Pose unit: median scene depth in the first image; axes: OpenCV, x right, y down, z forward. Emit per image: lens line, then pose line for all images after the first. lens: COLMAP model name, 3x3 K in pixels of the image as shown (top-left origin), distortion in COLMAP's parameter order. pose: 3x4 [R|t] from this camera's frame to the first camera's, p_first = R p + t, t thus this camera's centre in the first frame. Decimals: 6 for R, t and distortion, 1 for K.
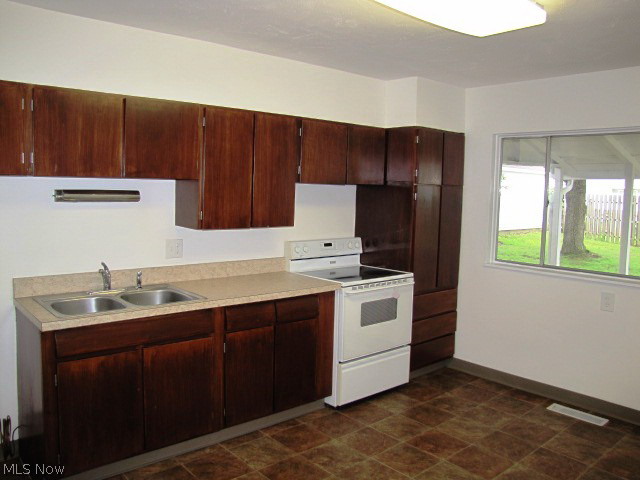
lens RADIAL K [[538.1, 0, 319.1], [0, 538.1, 239.3], [0, 0, 1]] dist [-0.185668, 0.205187]
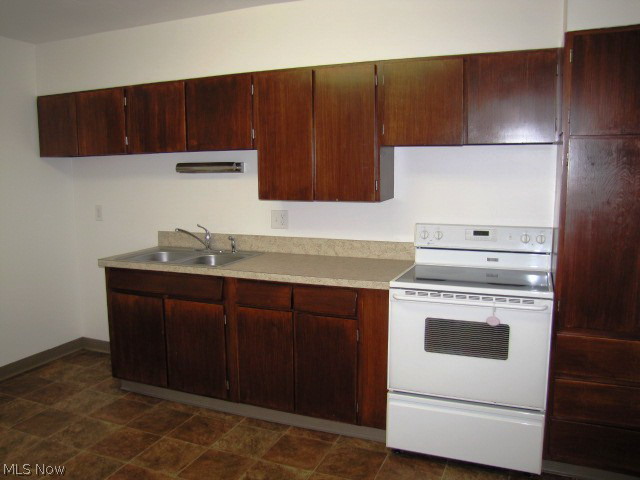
lens RADIAL K [[538.1, 0, 319.1], [0, 538.1, 239.3], [0, 0, 1]] dist [-0.185668, 0.205187]
pose [[0.435243, 0.090013, -0.895802, 0.707706], [-0.064811, 0.995541, 0.068545, -0.020240], [0.897977, 0.028224, 0.439136, 0.659709]]
